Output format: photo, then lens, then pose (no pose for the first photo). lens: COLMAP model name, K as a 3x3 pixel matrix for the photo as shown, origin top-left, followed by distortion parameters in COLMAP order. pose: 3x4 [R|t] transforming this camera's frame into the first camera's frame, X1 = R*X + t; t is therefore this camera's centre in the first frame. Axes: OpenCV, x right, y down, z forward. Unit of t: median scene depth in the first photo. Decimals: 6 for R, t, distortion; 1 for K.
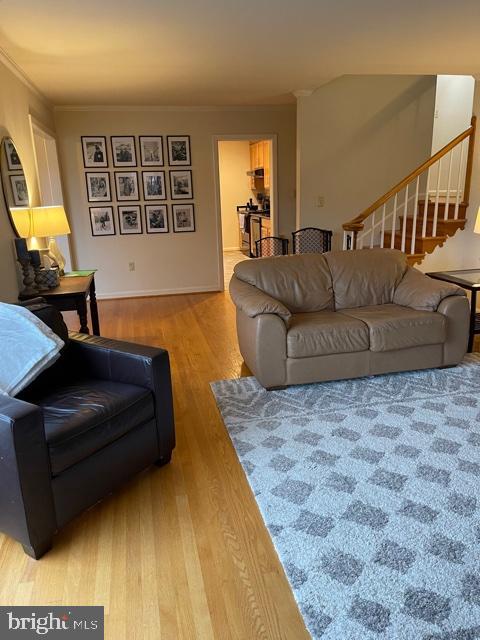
lens RADIAL K [[478.5, 0, 238.8], [0, 478.5, 320.5], [0, 0, 1]] dist [0.013035, -0.000206]
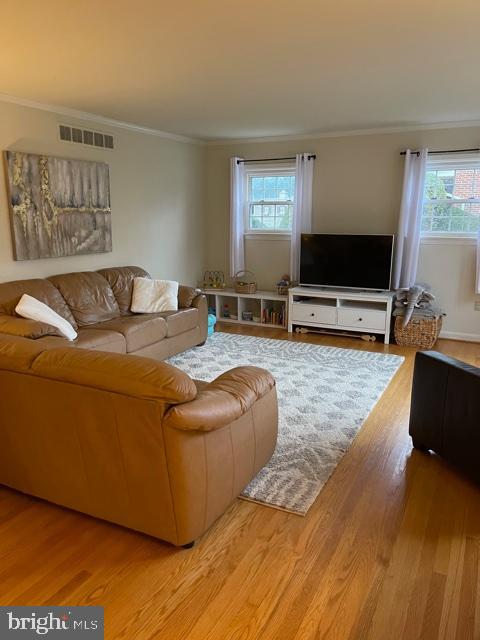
lens RADIAL K [[478.5, 0, 238.1], [0, 478.5, 323.8], [0, 0, 1]] dist [0.013035, -0.000206]
pose [[-0.762873, -0.133838, 0.632545, -0.476991], [0.186324, 0.891326, 0.413306, -0.504889], [-0.619119, 0.433158, -0.655031, 1.741507]]
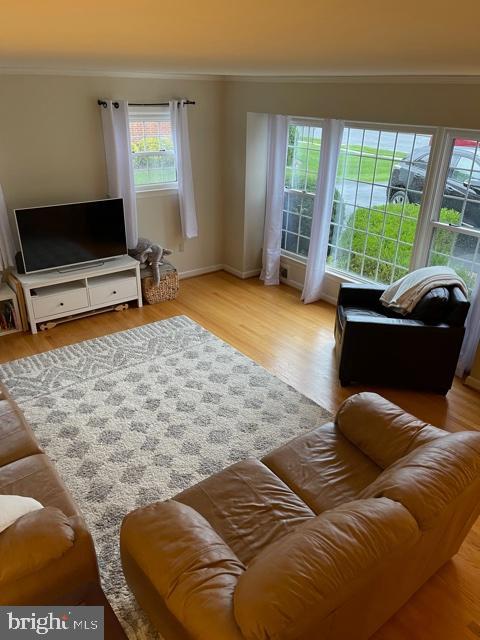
lens RADIAL K [[478.5, 0, 240.5], [0, 478.5, 317.1], [0, 0, 1]] dist [0.013035, -0.000206]
pose [[-0.906015, 0.168375, -0.388312, 0.675113], [-0.131119, 0.760669, 0.635760, -0.782341], [0.402423, 0.626923, -0.667100, 1.626897]]
